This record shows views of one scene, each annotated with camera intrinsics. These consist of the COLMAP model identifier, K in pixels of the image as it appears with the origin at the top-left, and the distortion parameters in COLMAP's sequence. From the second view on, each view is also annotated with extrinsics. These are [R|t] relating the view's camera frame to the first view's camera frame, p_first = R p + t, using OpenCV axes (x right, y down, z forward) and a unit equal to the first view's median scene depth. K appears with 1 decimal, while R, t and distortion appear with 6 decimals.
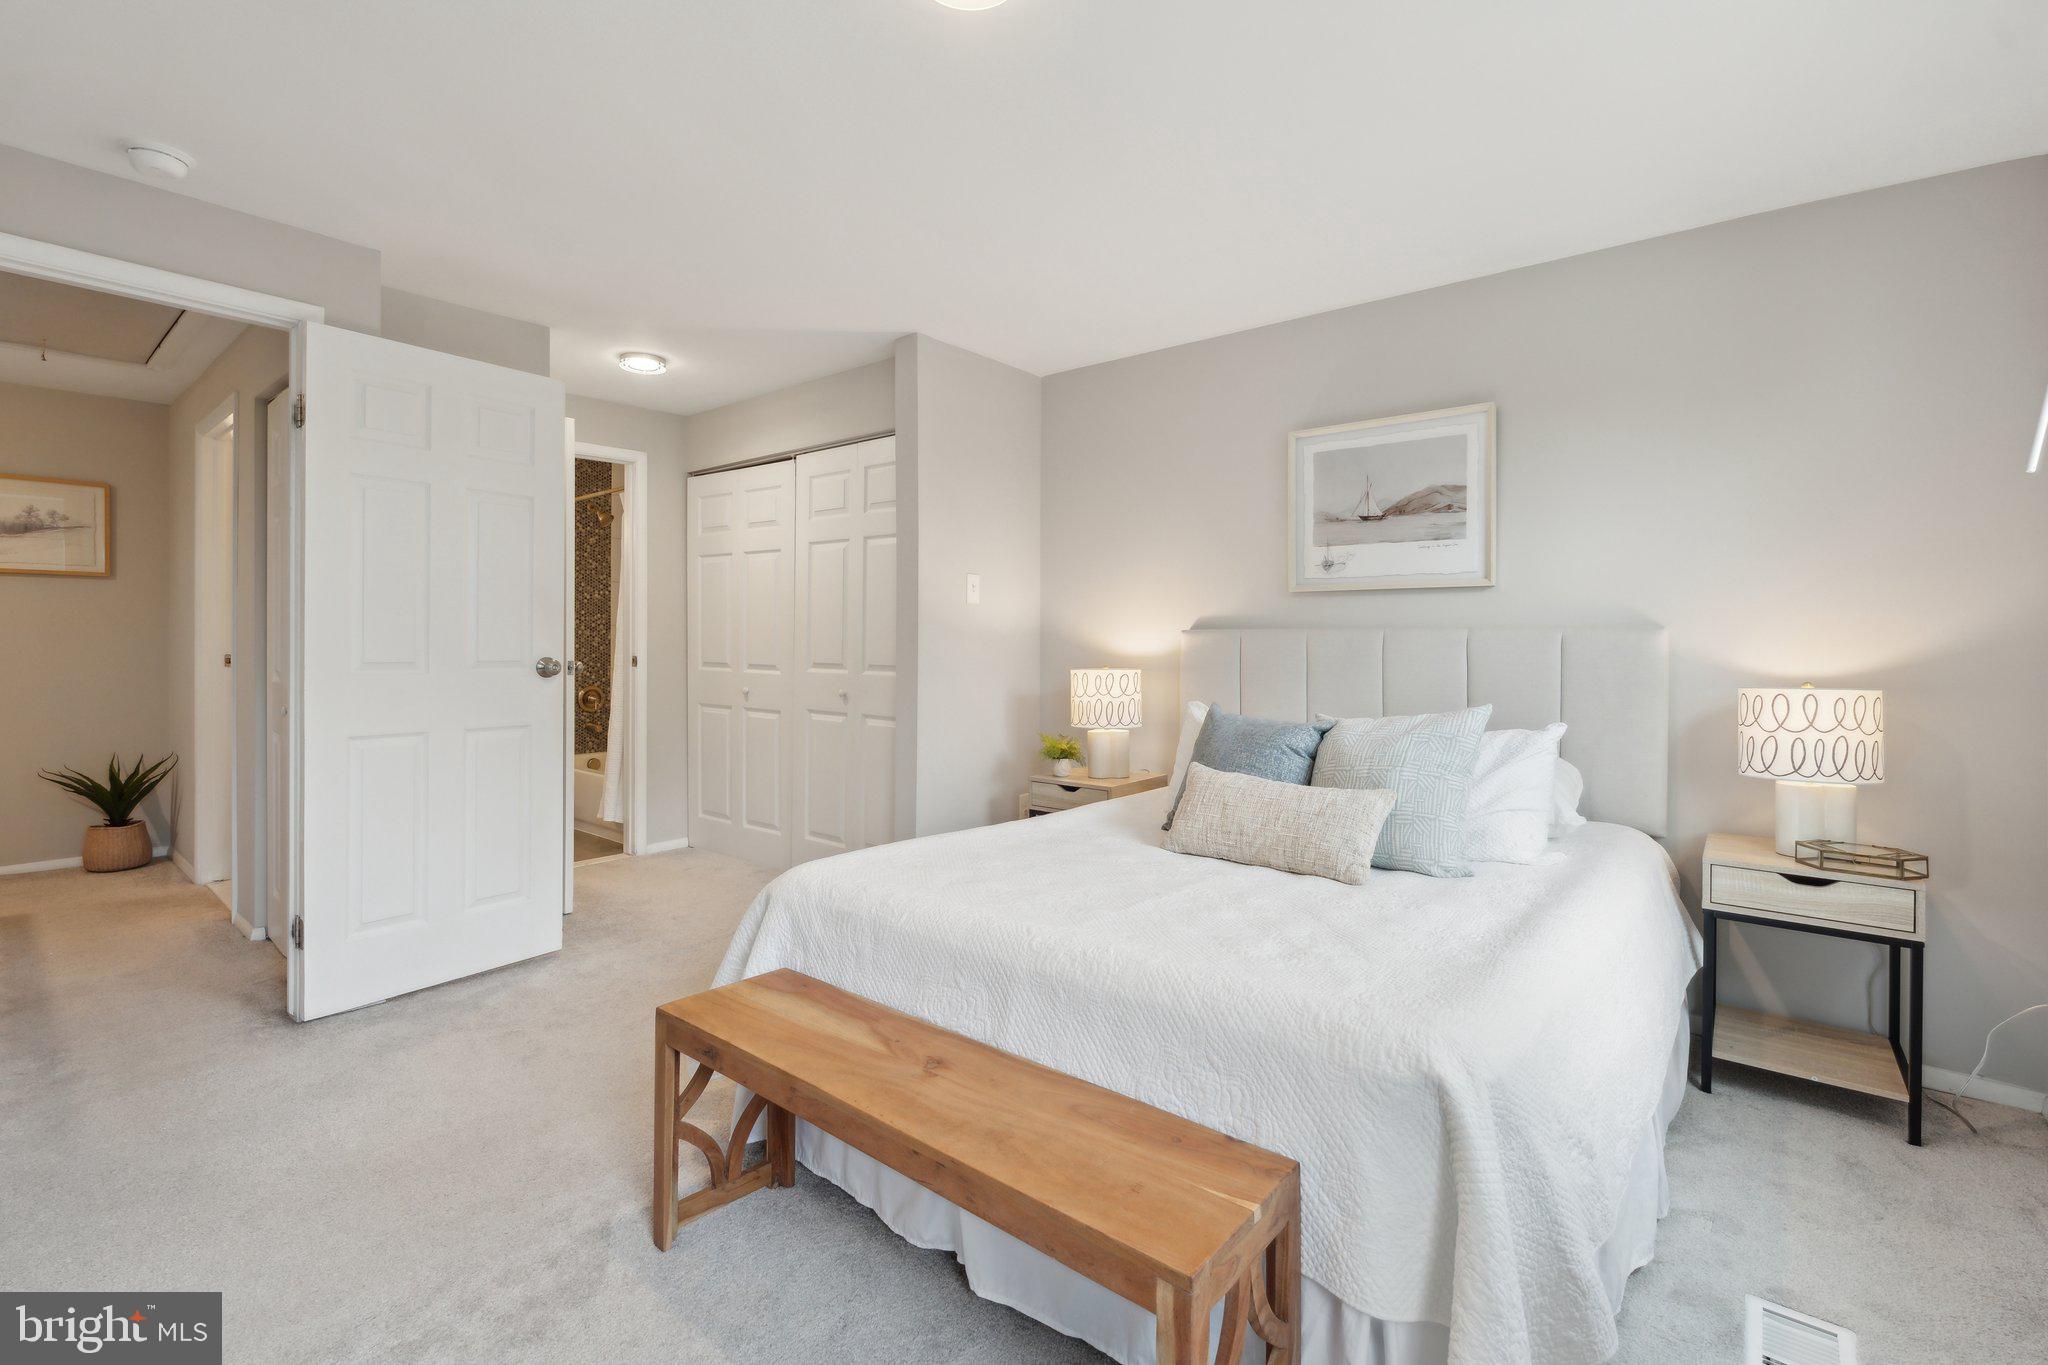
lens RADIAL K [[911.6, 0, 1026.6], [0, 911.6, 638.4], [0, 0, 1]] dist [-0.005215, 0.001692]
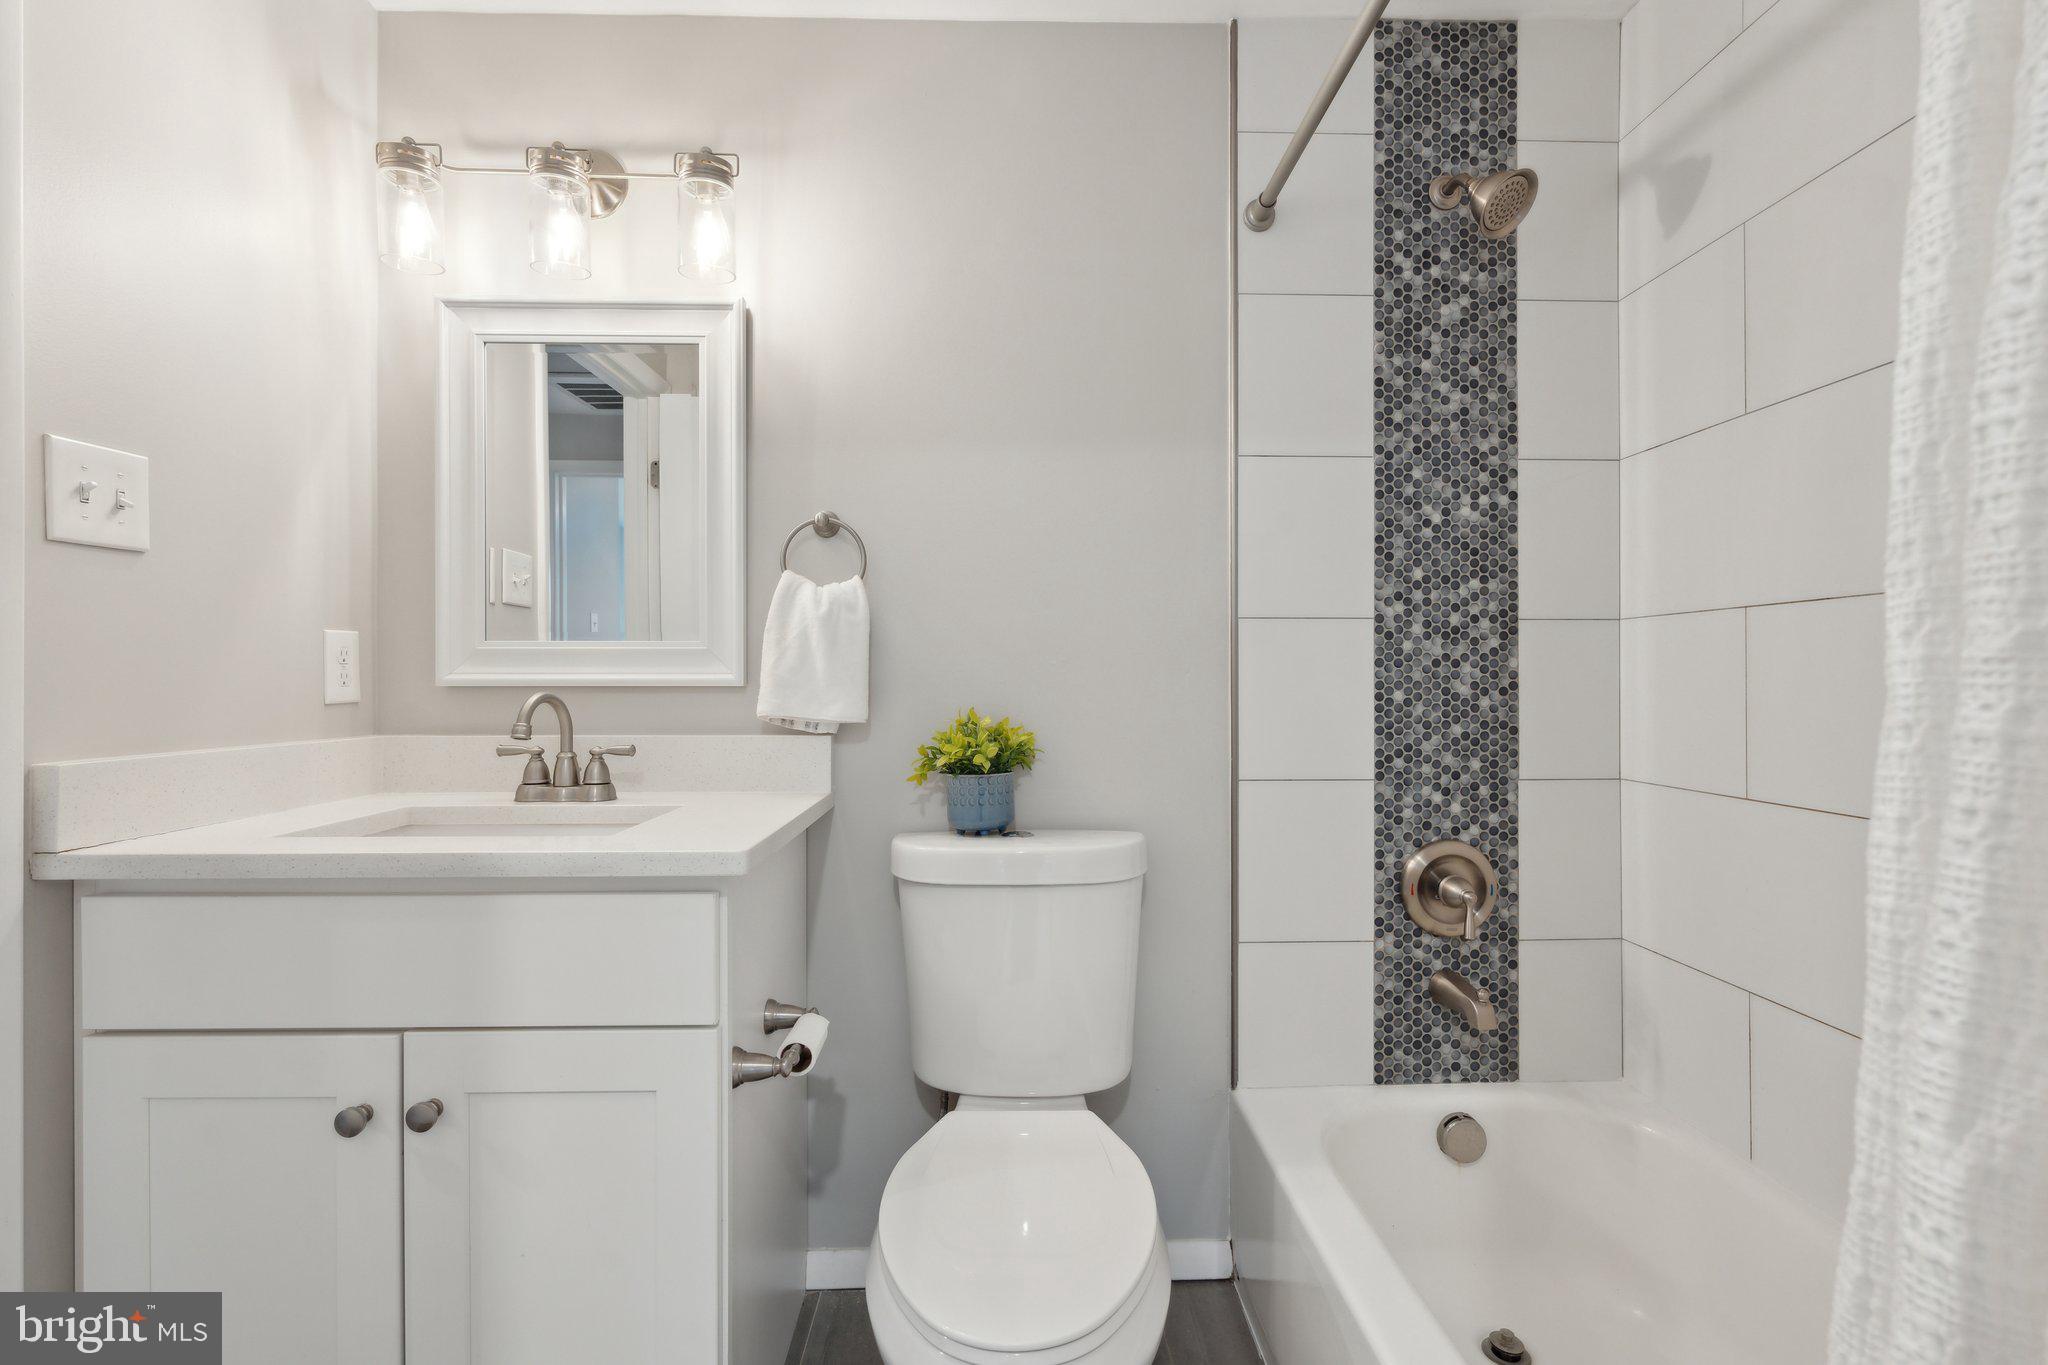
lens RADIAL K [[911.6, 0, 1036.8], [0, 911.6, 694.0], [0, 0, 1]] dist [-0.005215, 0.001692]
pose [[0.672861, -0.006736, -0.739738, -0.658033], [0.003066, 0.999975, -0.006316, 0.016662], [0.739763, 0.001982, 0.672865, 1.327823]]
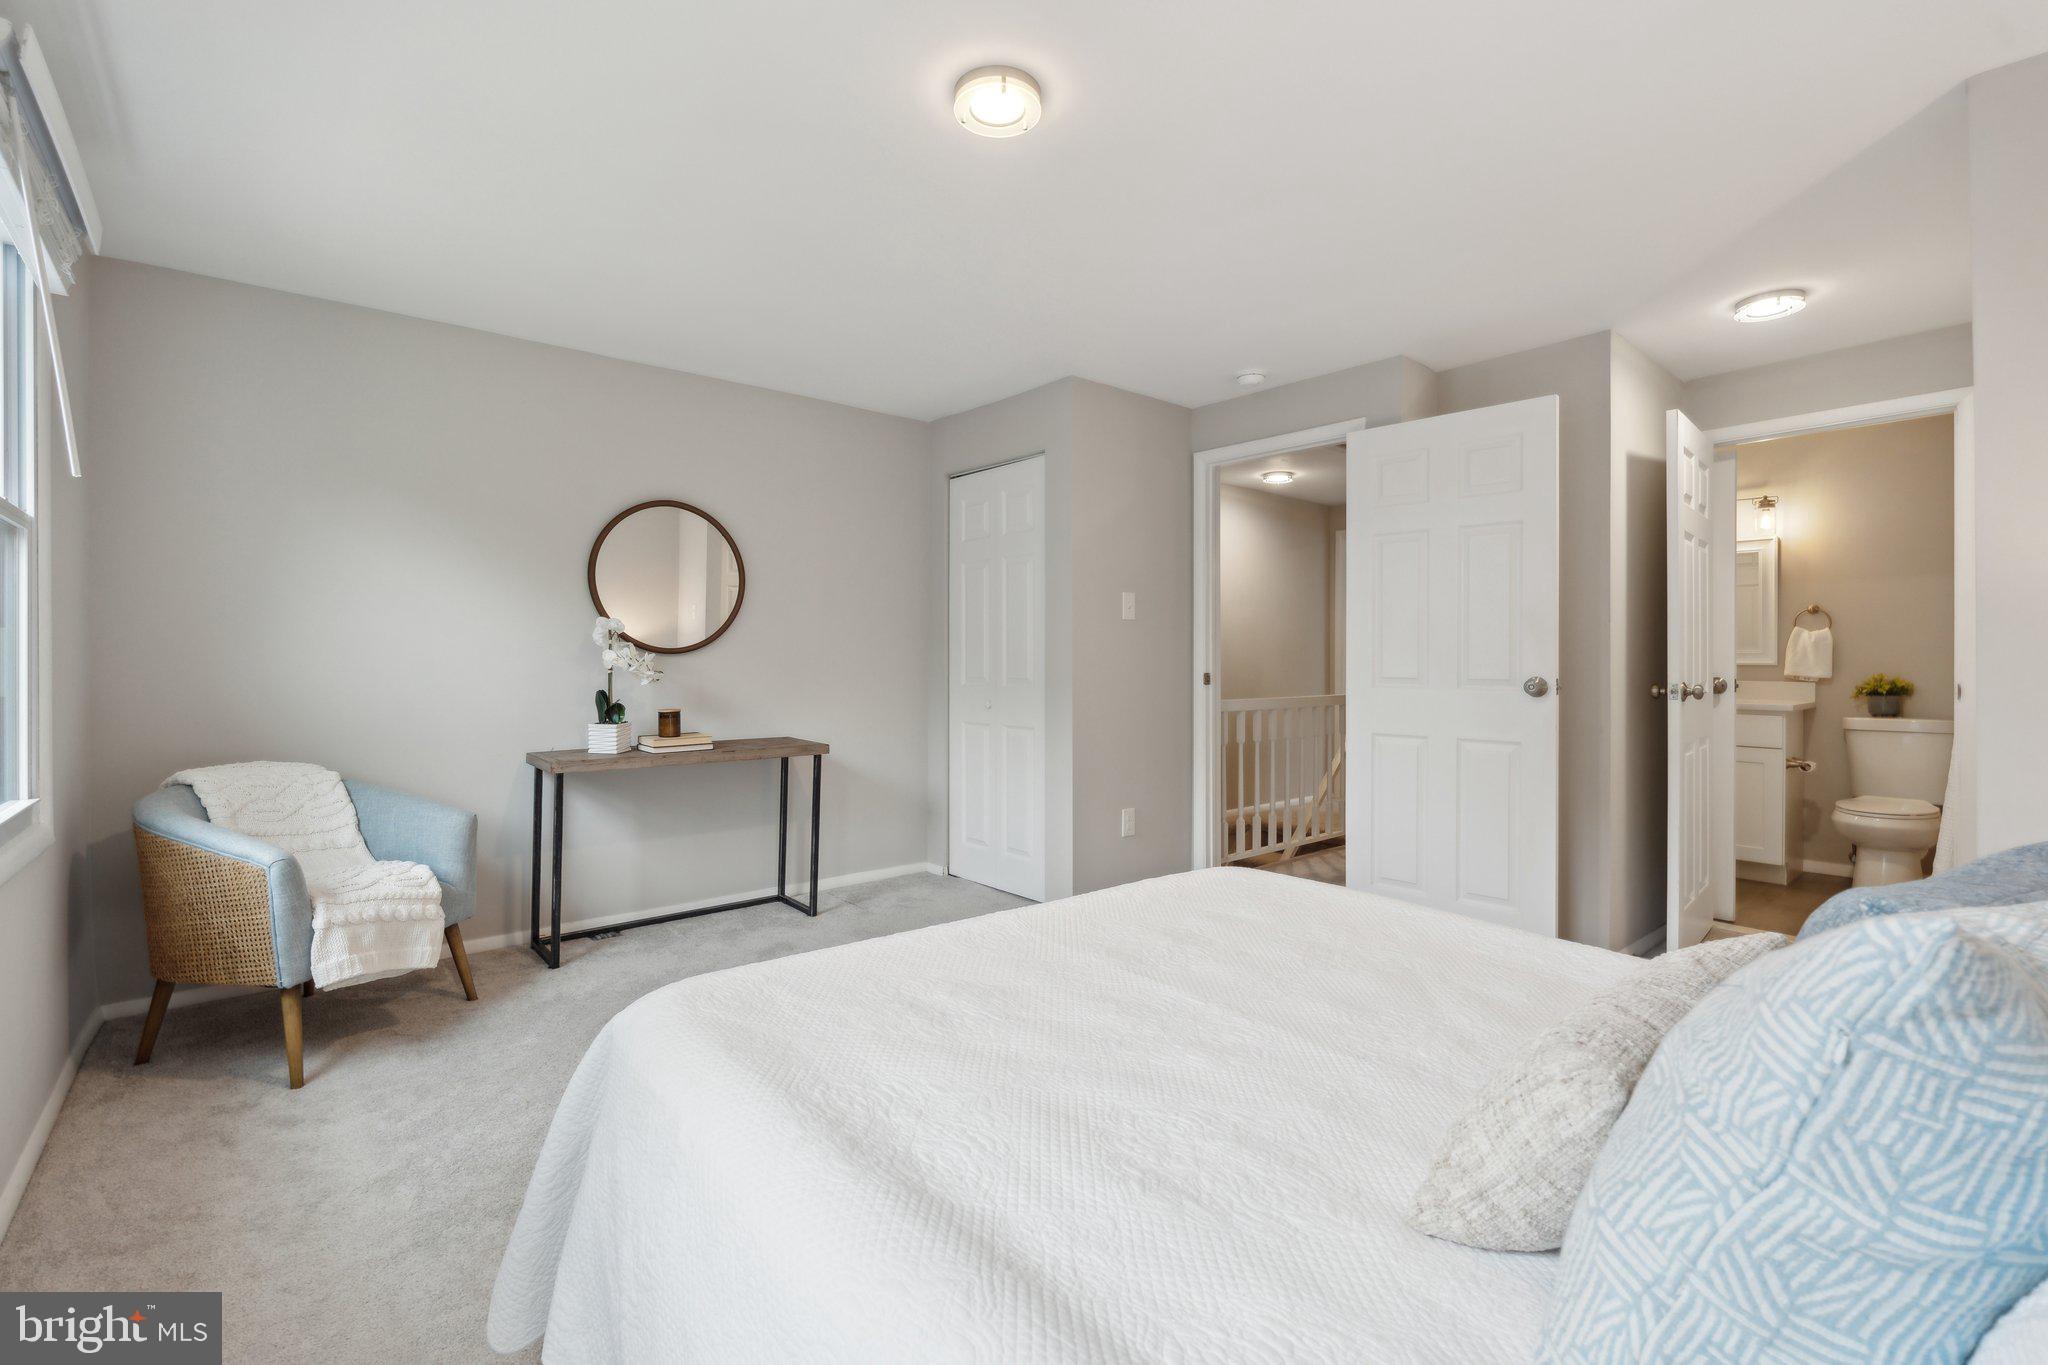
lens RADIAL K [[911.6, 0, 992.3], [0, 911.6, 658.9], [0, 0, 1]] dist [-0.005215, 0.001692]
pose [[-0.185412, -0.002825, -0.982657, 0.546991], [-0.000917, 0.999996, -0.002701, 0.004125], [0.982661, 0.000401, -0.185413, 0.569880]]
